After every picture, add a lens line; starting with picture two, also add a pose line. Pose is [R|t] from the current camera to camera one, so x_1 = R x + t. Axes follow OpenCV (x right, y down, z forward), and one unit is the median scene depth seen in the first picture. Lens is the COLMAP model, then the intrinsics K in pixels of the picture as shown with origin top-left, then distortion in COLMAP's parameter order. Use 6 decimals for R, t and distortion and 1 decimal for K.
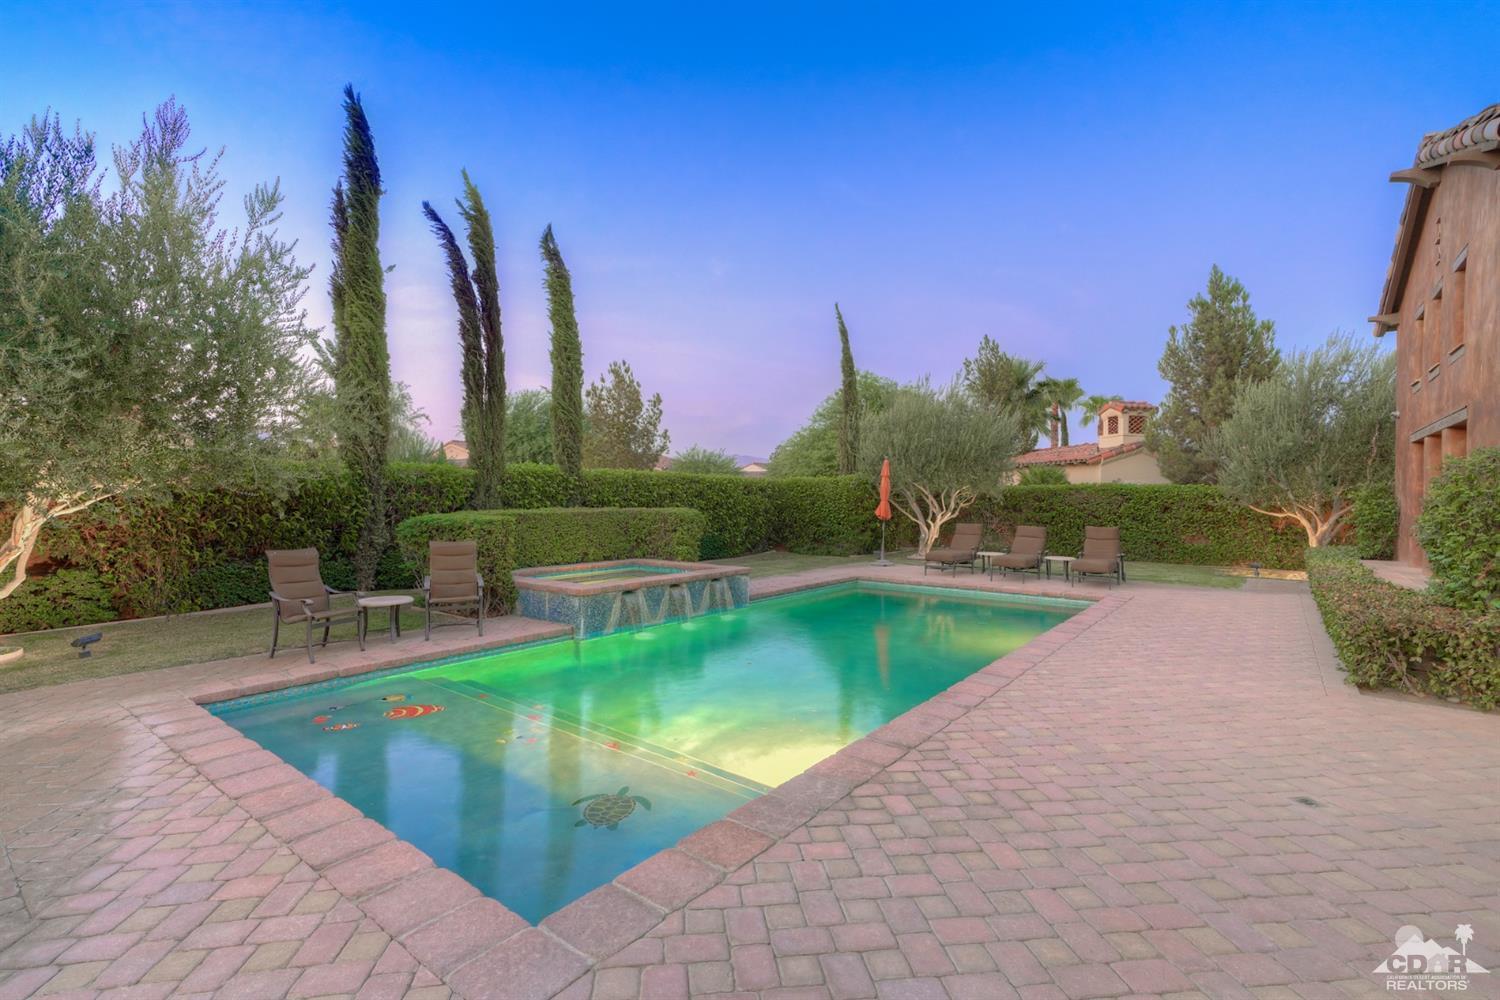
lens RADIAL K [[686.3, 0, 742.3], [0, 686.3, 500.2], [0, 0, 1]] dist [-0.012240, 0.010678]
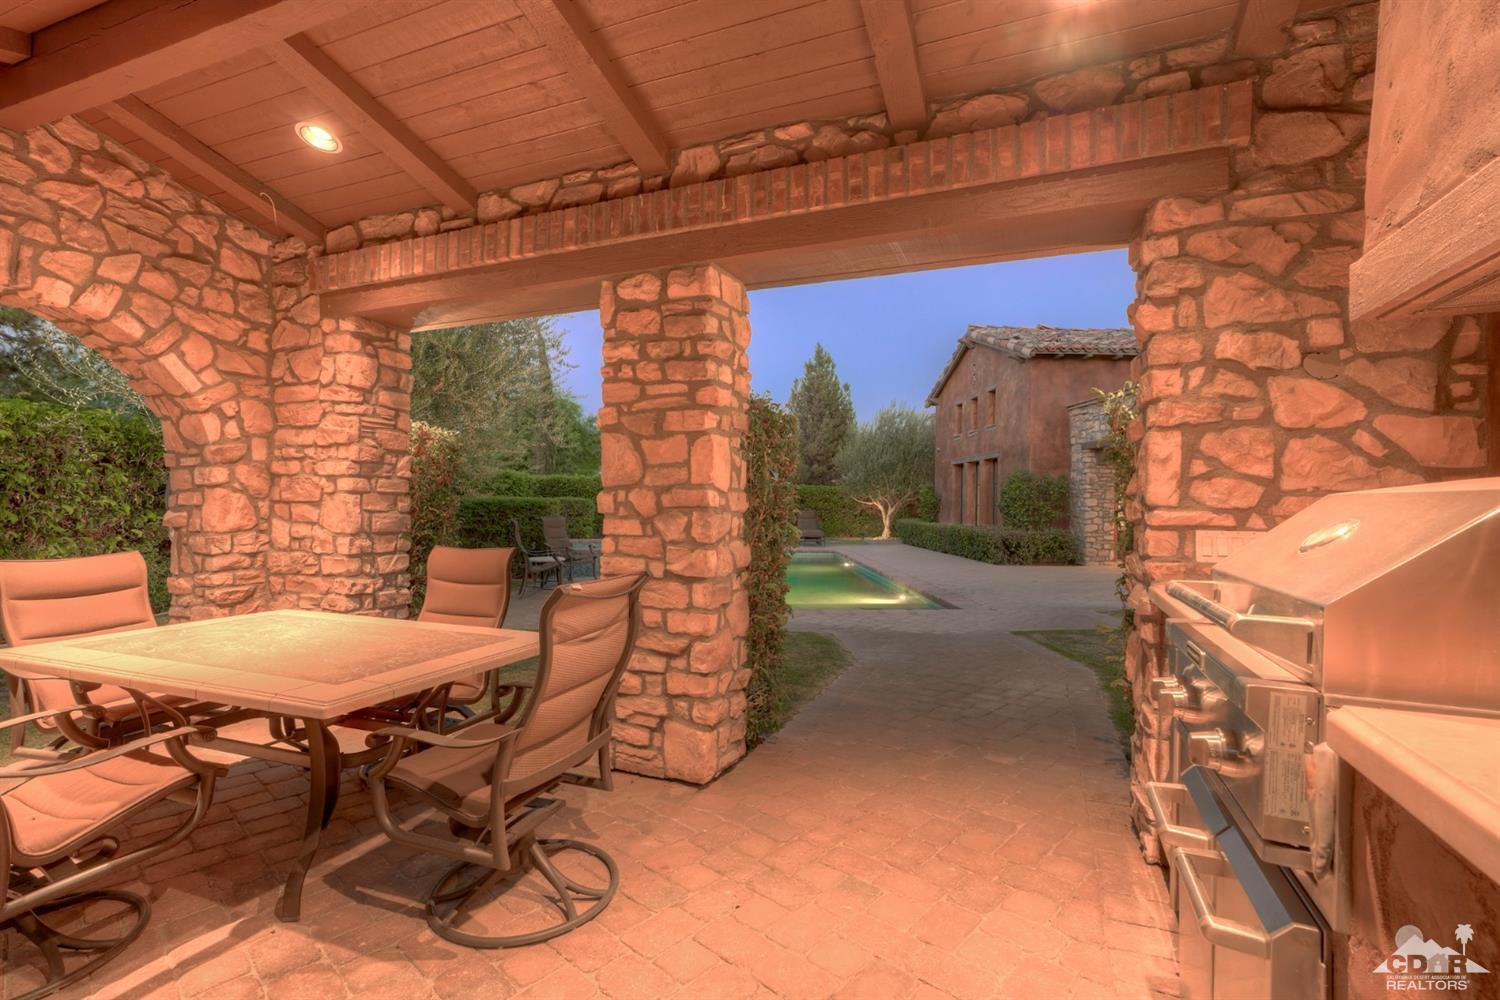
lens RADIAL K [[686.3, 0, 757.5], [0, 686.3, 508.0], [0, 0, 1]] dist [-0.012240, 0.010678]
pose [[0.780230, -0.007966, 0.625442, -0.711625], [0.002749, 0.999953, 0.009307, 0.023324], [-0.625487, -0.005542, 0.780215, -0.218616]]
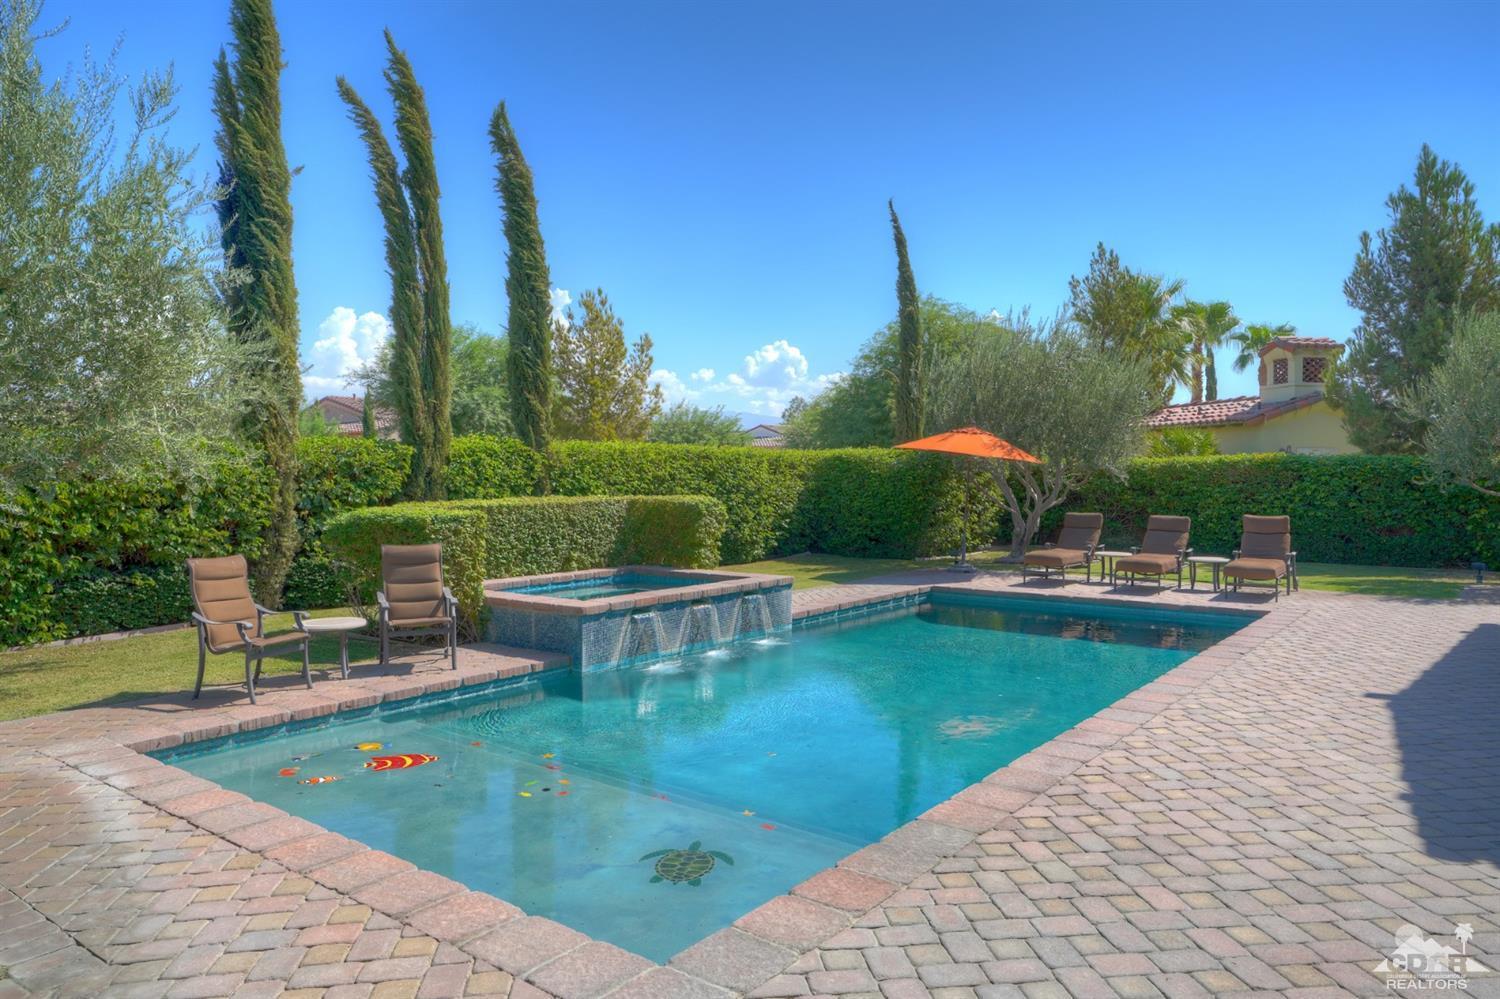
lens RADIAL K [[1002.6, 0, 745.3], [0, 1002.6, 496.6], [0, 0, 1]] dist [-0.014524, 0.019950]
pose [[0.999951, -0.008067, 0.005780, -0.044093], [0.007955, 0.999786, 0.019092, -0.008176], [-0.005933, -0.019045, 0.999801, -0.077706]]
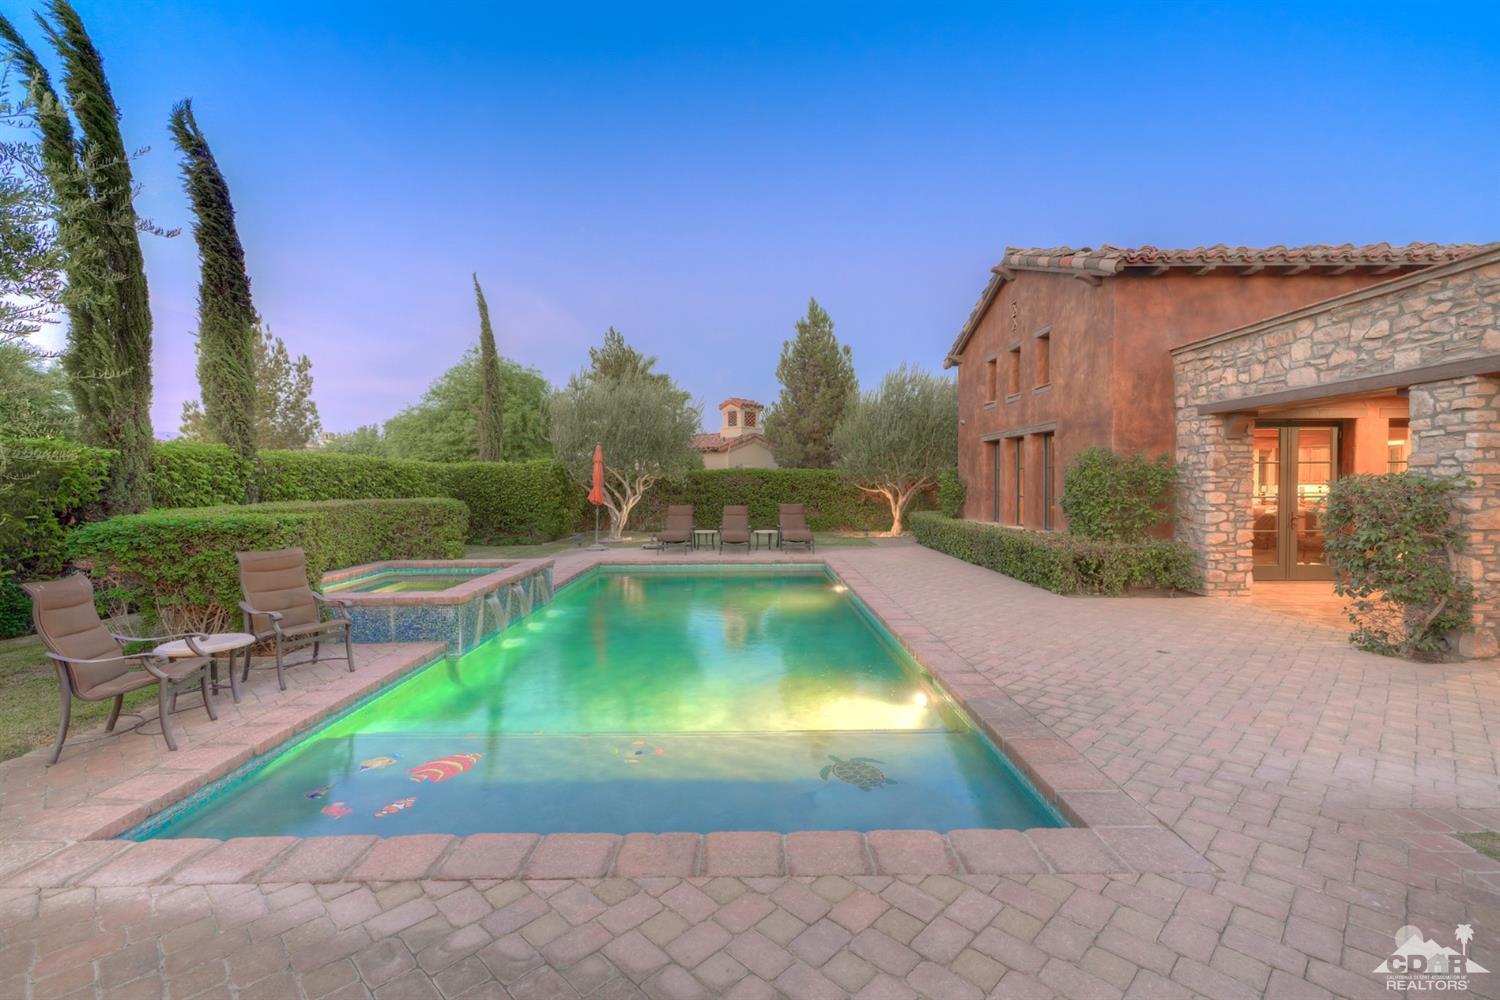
lens RADIAL K [[686.3, 0, 764.6], [0, 686.3, 503.6], [0, 0, 1]] dist [-0.012240, 0.010678]
pose [[0.783422, -0.031931, 0.620669, -0.341941], [0.015786, 0.999379, 0.031489, -0.001637], [-0.621290, -0.014871, 0.783440, 0.092900]]
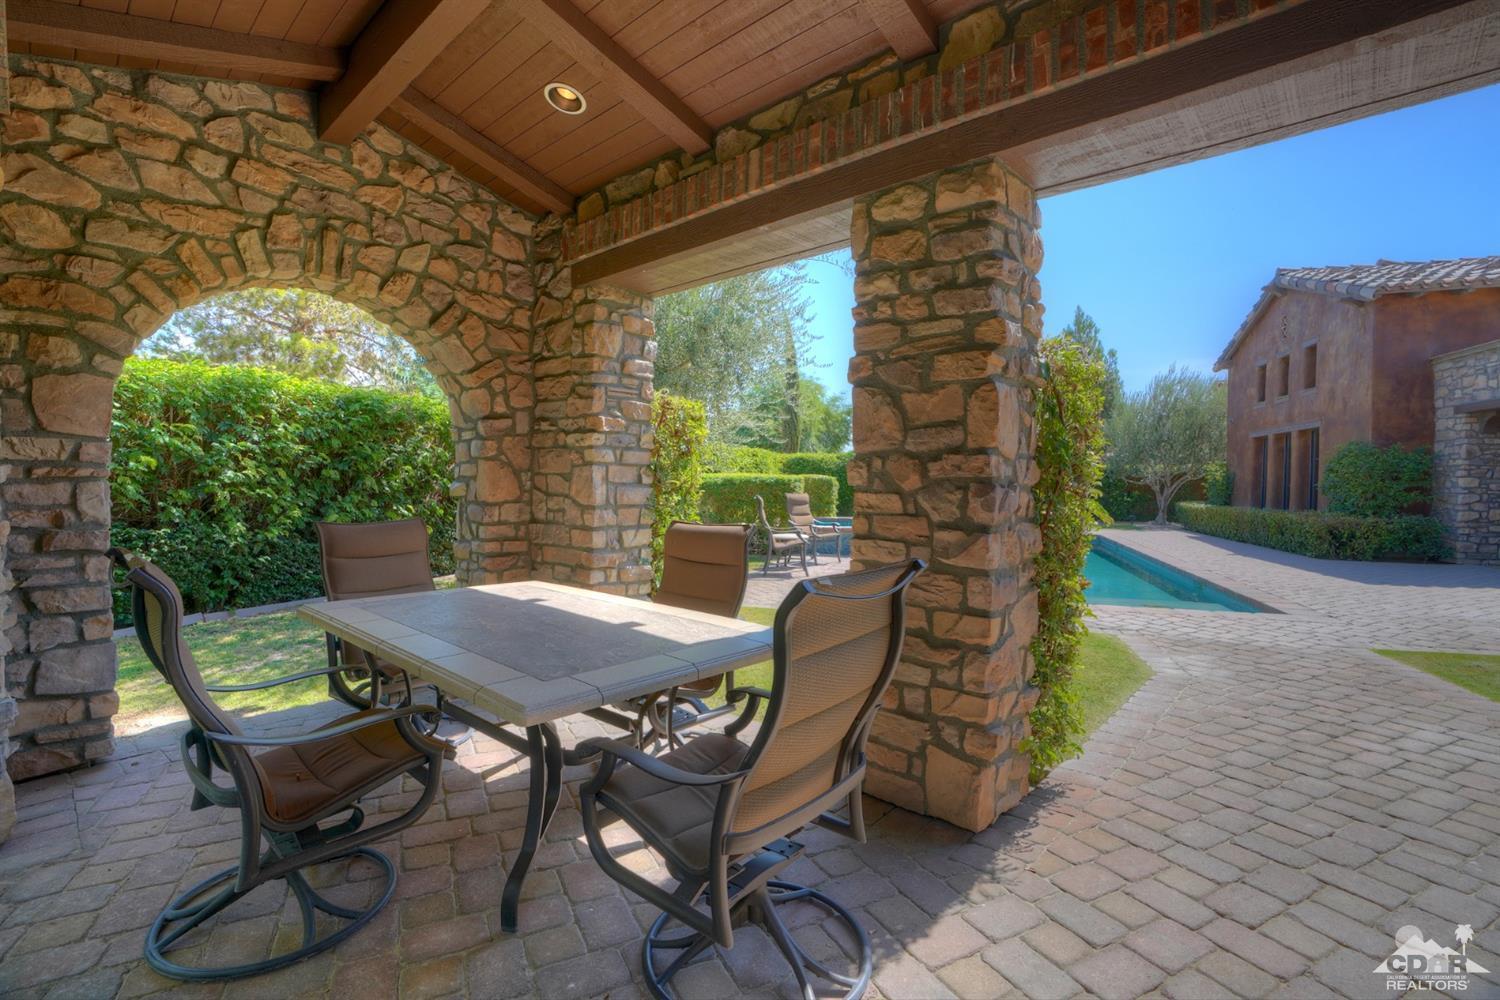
lens RADIAL K [[686.3, 0, 788.5], [0, 686.3, 497.4], [0, 0, 1]] dist [-0.012240, 0.010678]
pose [[0.931172, -0.006918, 0.364514, -0.690438], [-0.001795, 0.999721, 0.023559, 0.026370], [-0.364576, -0.022592, 0.930900, -0.169063]]
